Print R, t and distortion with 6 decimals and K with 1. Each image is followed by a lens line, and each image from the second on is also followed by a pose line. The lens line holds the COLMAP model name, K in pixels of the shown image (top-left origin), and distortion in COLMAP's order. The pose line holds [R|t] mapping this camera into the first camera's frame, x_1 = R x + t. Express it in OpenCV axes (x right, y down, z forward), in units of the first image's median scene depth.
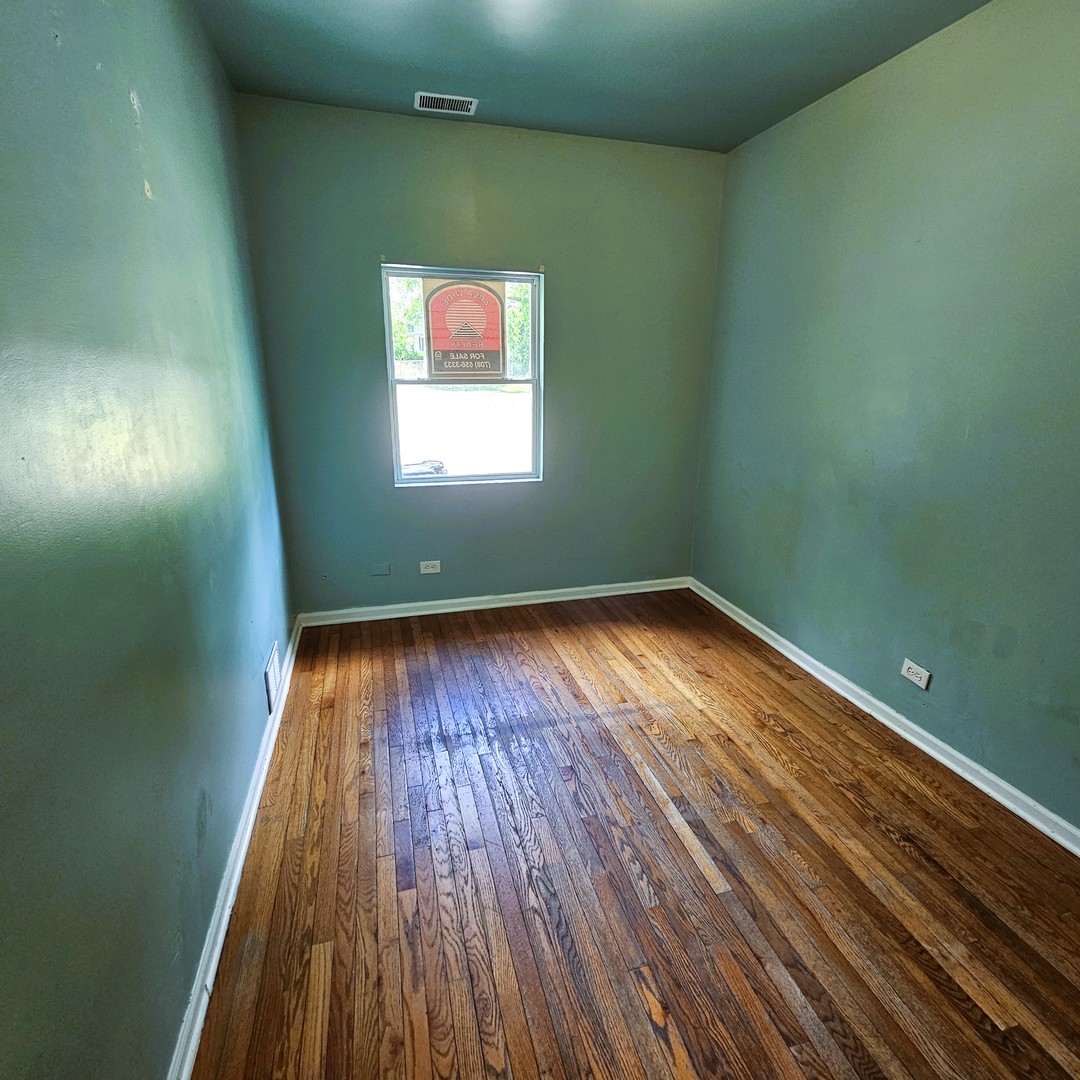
lens RADIAL K [[590.7, 0, 542.3], [0, 590.7, 537.9], [0, 0, 1]] dist [0.001930, -0.002479]
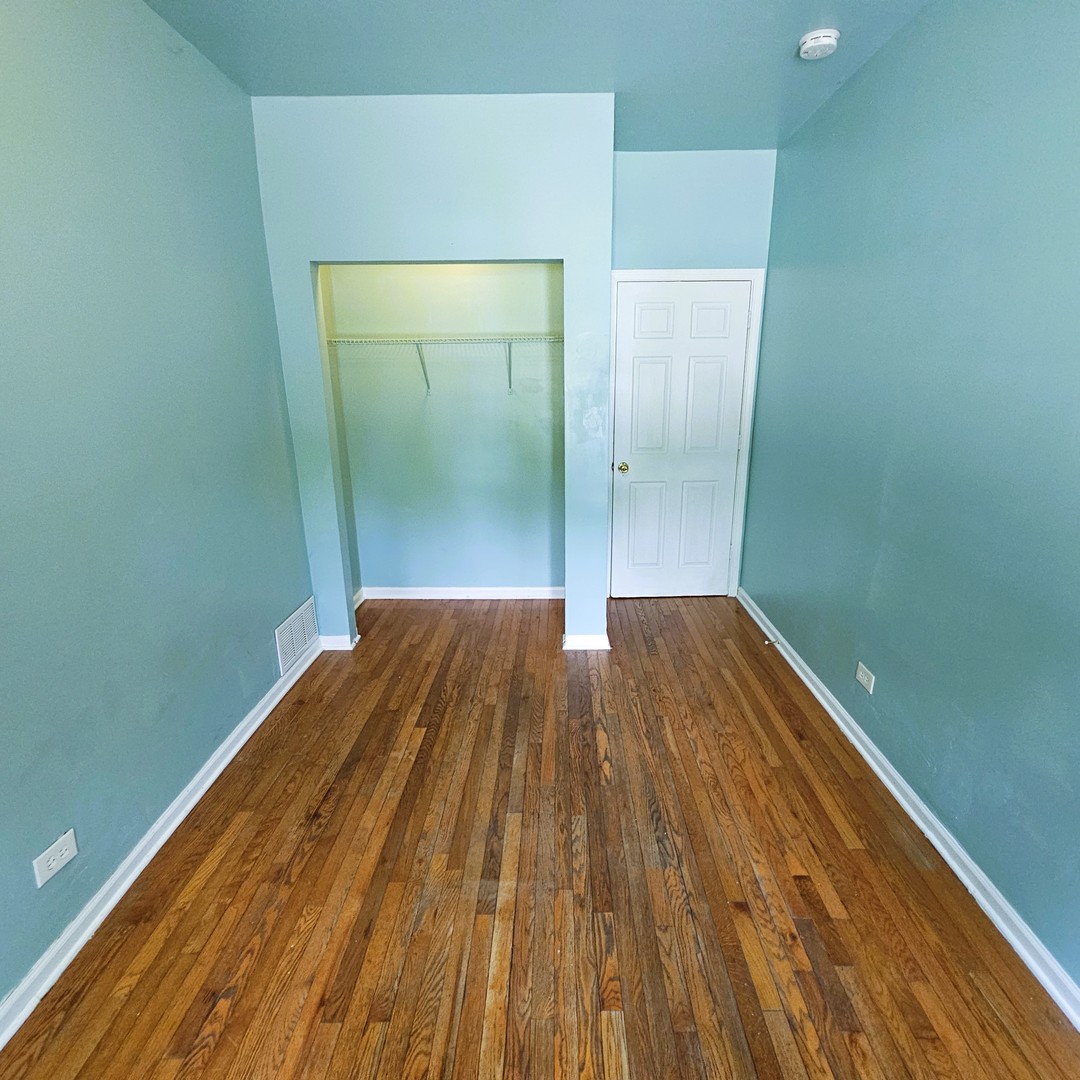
lens RADIAL K [[590.7, 0, 543.6], [0, 590.7, 538.3], [0, 0, 1]] dist [0.001930, -0.002479]
pose [[-0.957543, -0.081023, 0.276669, -0.032306], [0.081877, 0.843743, 0.530466, -0.471465], [-0.276417, 0.530597, -0.801286, 1.551397]]
